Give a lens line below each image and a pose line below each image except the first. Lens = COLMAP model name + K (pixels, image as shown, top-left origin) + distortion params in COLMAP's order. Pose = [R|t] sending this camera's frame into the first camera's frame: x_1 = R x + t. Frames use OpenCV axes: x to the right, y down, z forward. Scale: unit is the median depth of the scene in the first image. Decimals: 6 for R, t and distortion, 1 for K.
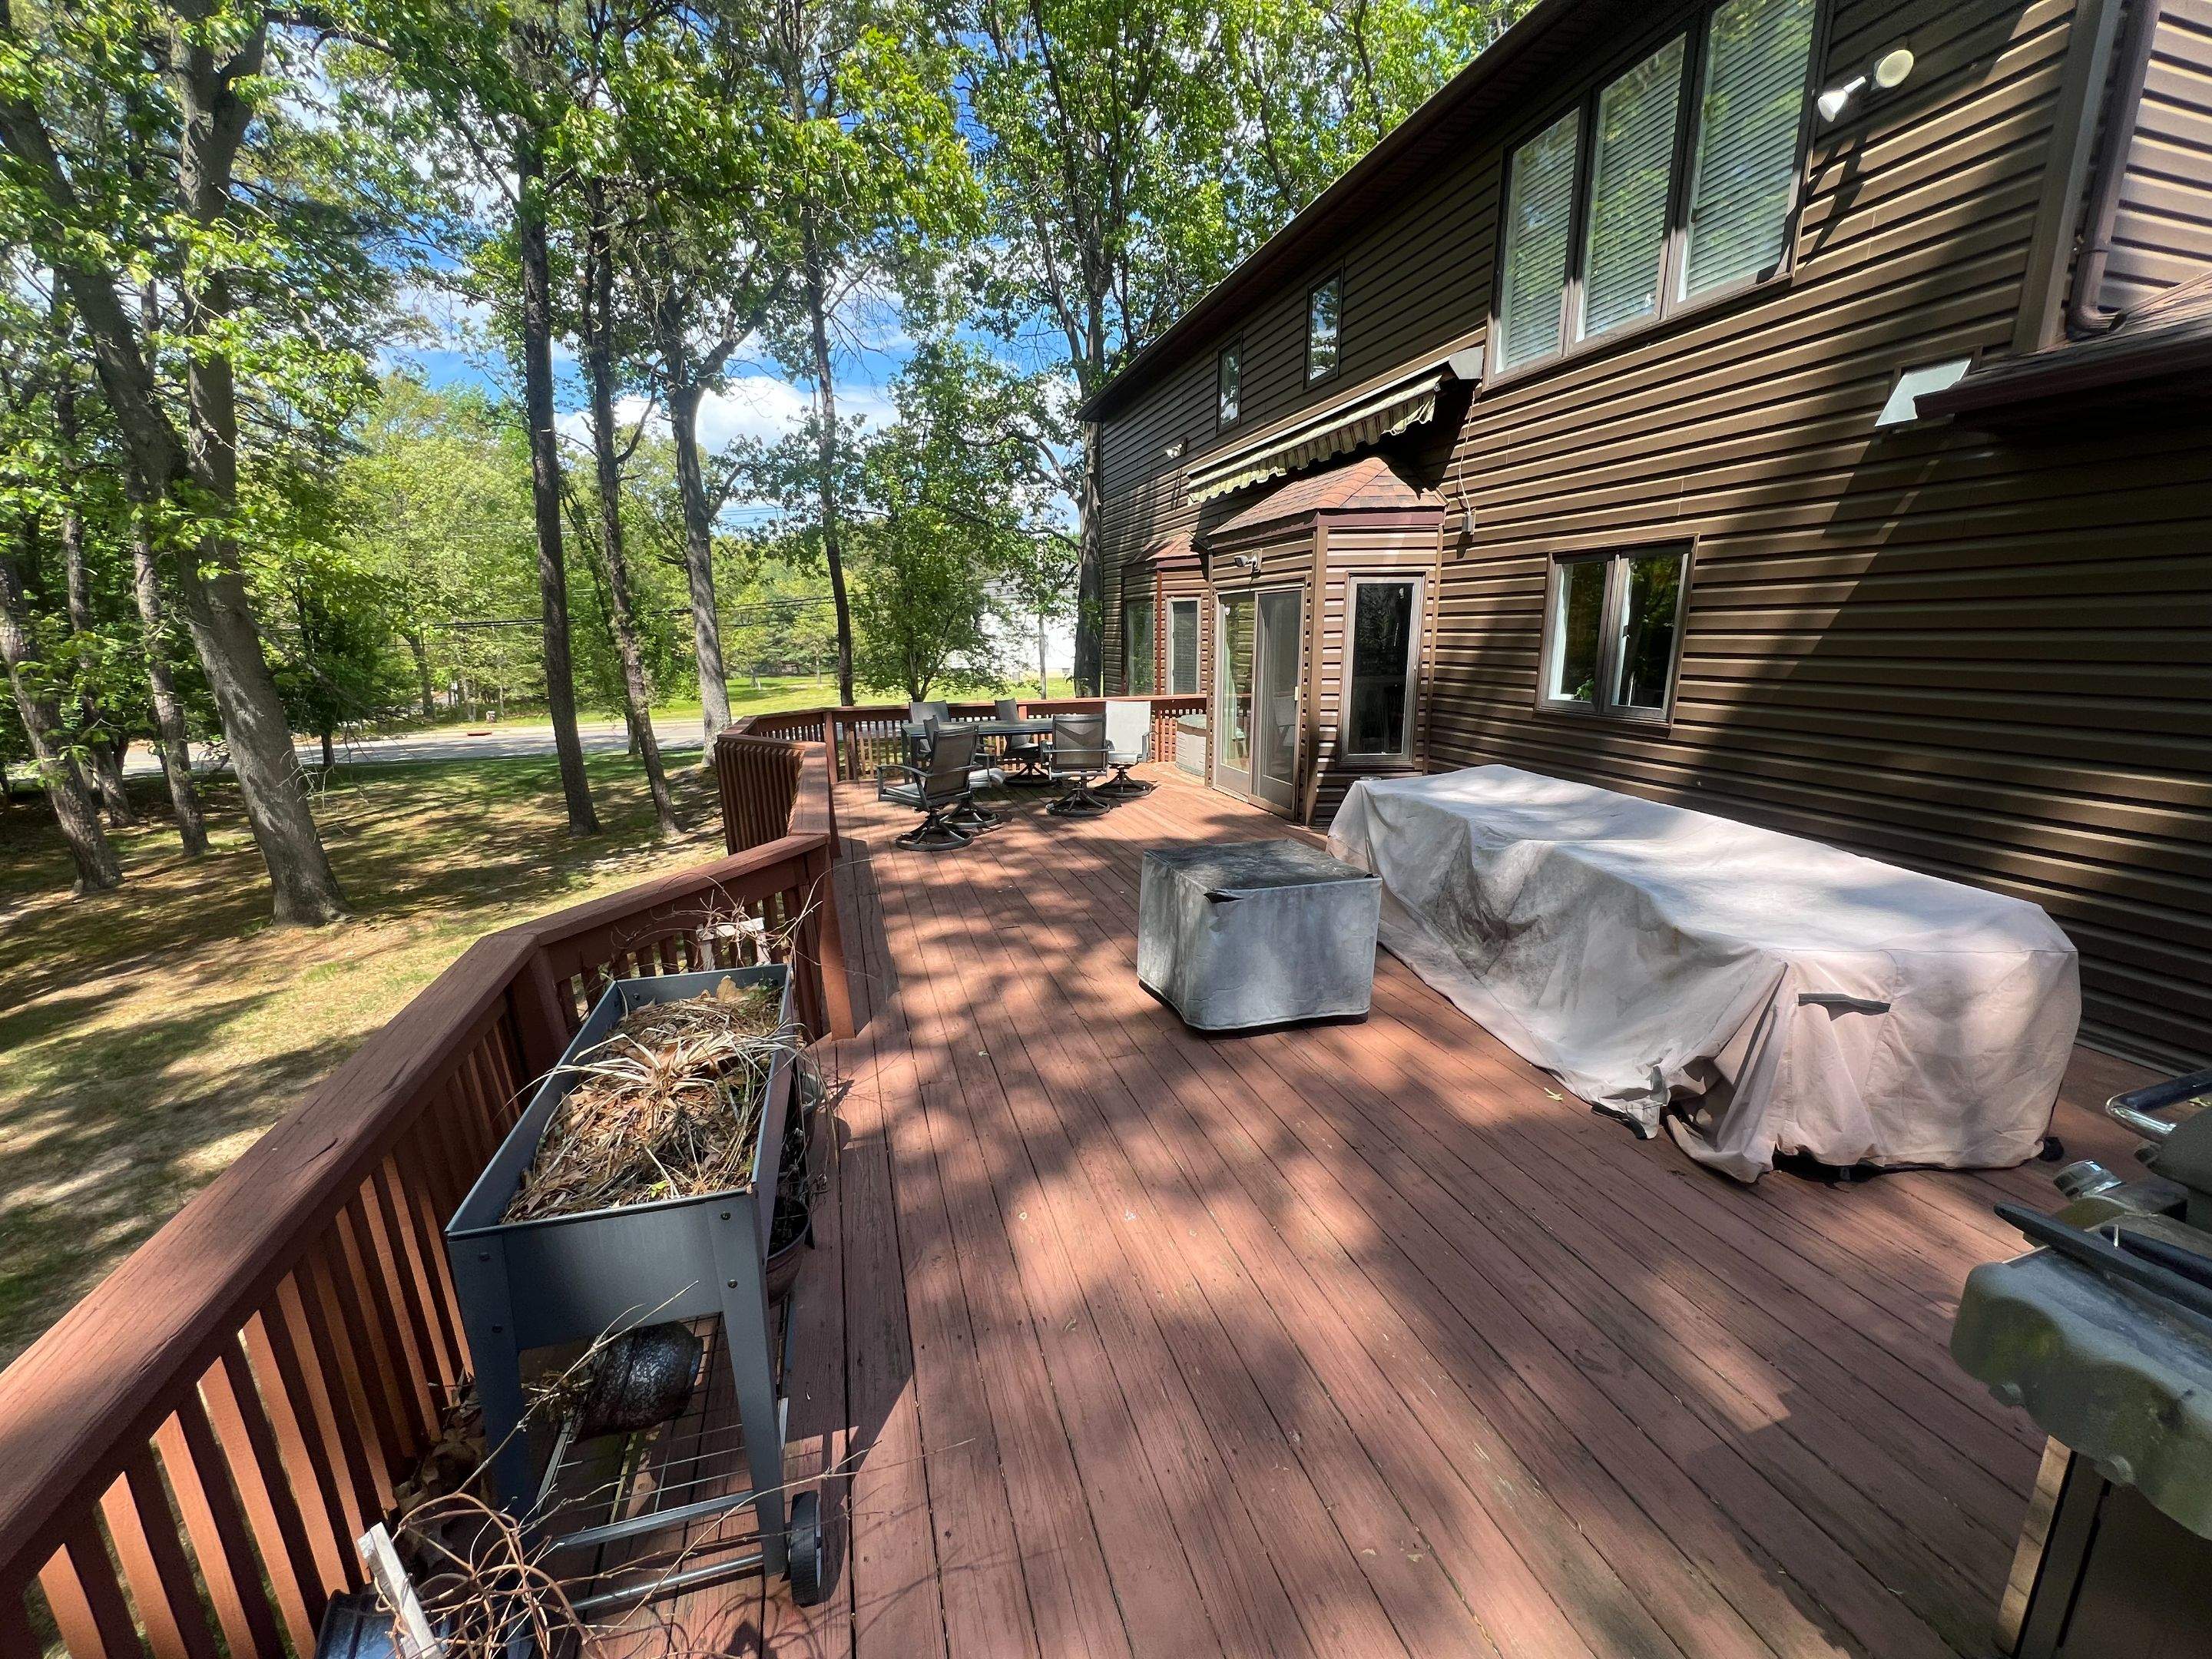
lens RADIAL K [[877.7, 0, 1102.2], [0, 877.7, 843.2], [0, 0, 1]] dist [-0.000765, 0.000810]
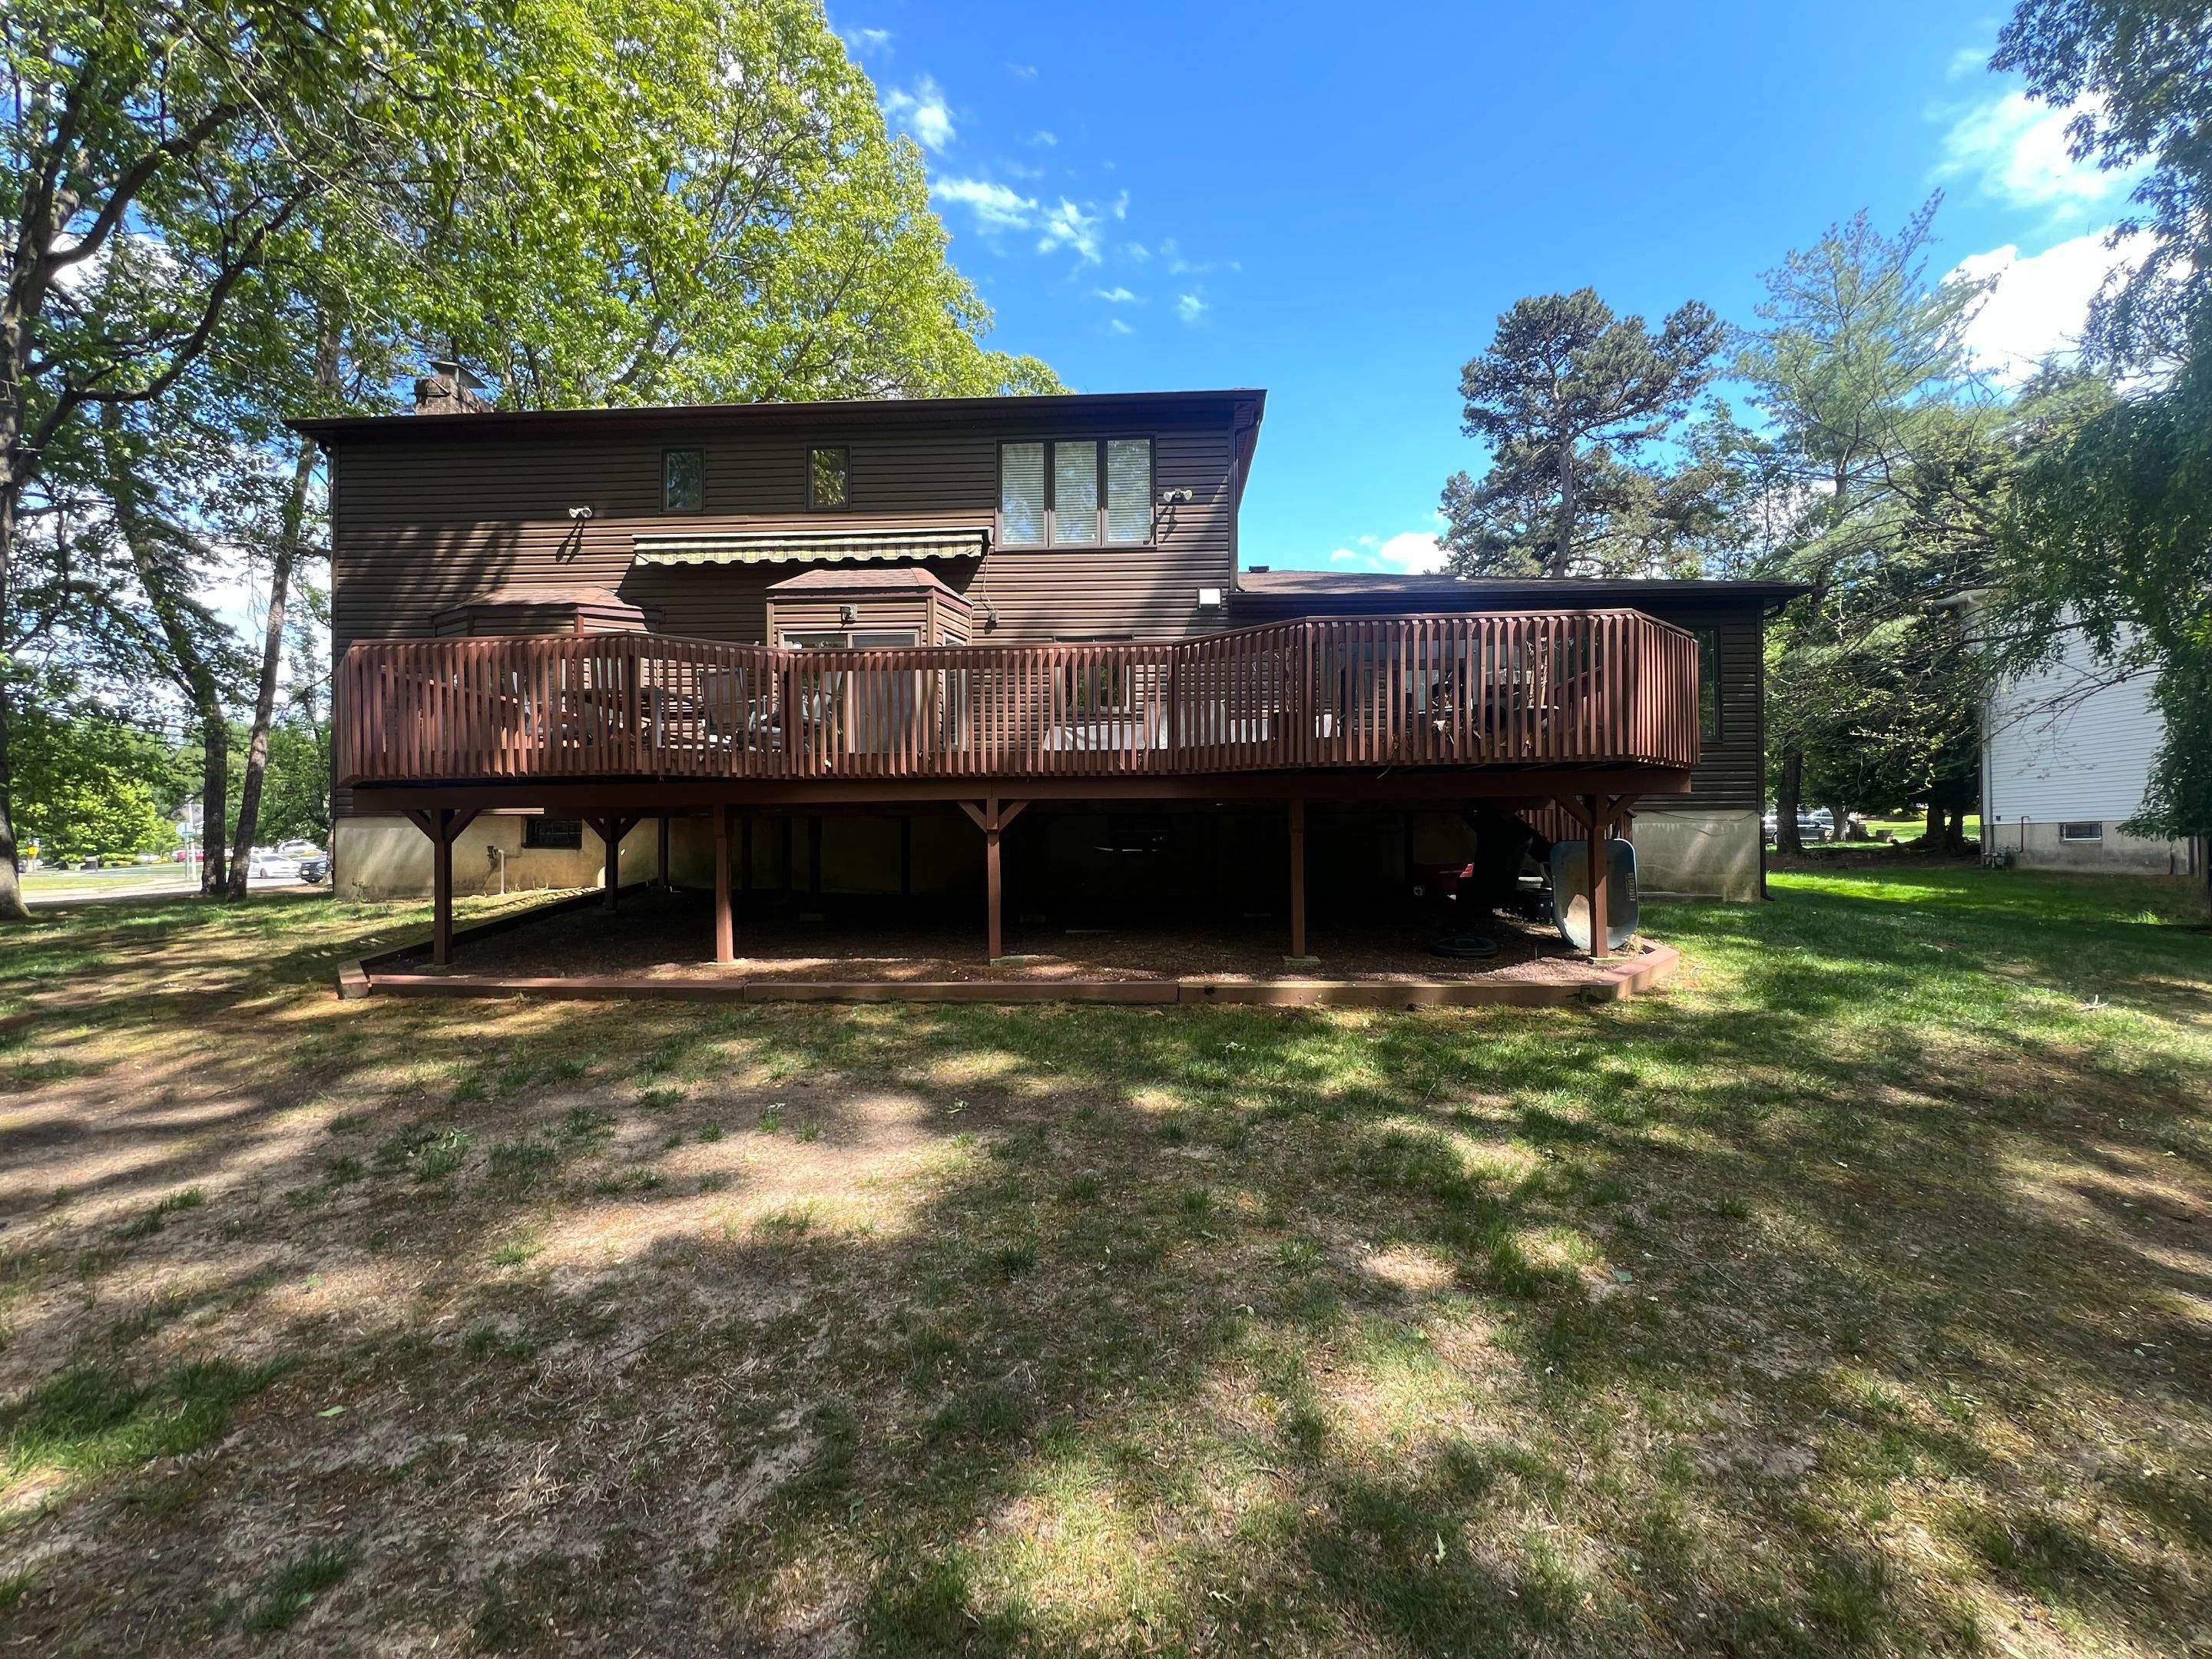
lens RADIAL K [[877.7, 0, 1114.9], [0, 877.7, 836.6], [0, 0, 1]] dist [-0.000765, 0.000810]
pose [[0.341460, 0.018051, 0.939723, -1.281511], [0.223400, 0.969604, -0.099800, 0.335820], [-0.912961, 0.244012, 0.327048, 0.315339]]
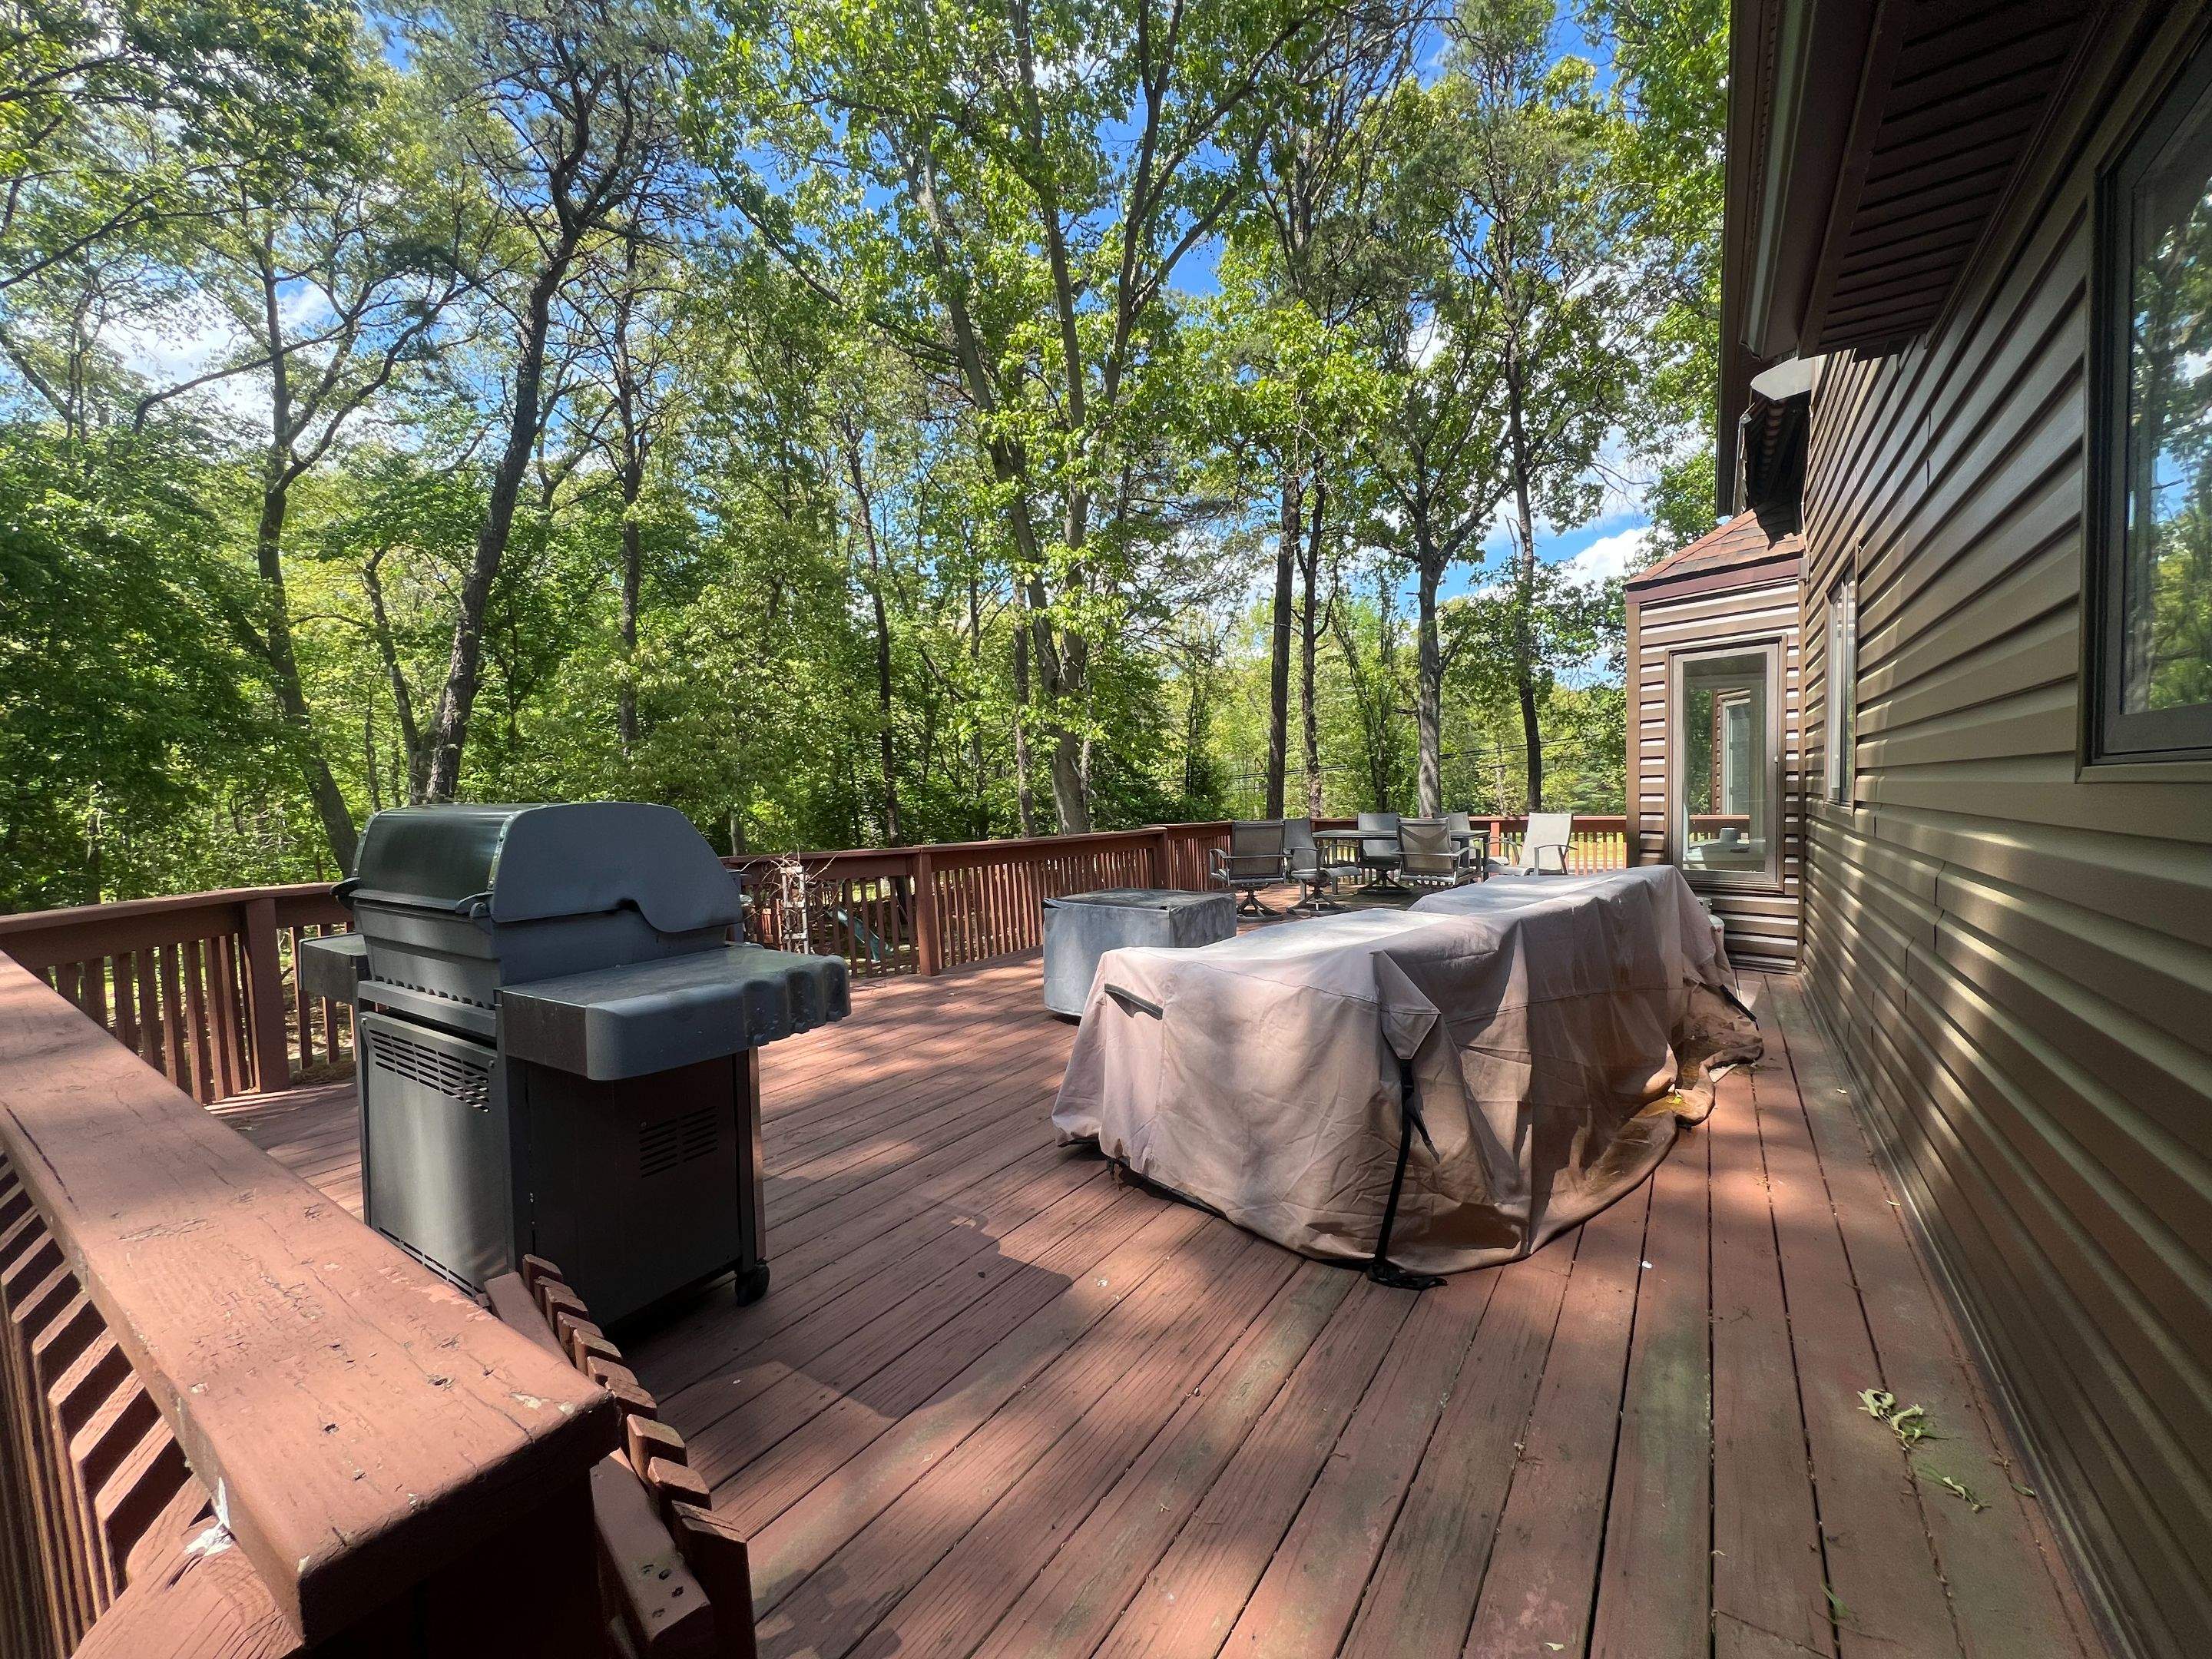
lens RADIAL K [[877.7, 0, 1107.2], [0, 877.7, 849.1], [0, 0, 1]] dist [-0.000765, 0.000810]
pose [[0.630091, 0.044079, -0.775269, 0.677936], [-0.167302, 0.982646, -0.080102, 0.038744], [0.758284, 0.180175, 0.626532, 0.117489]]
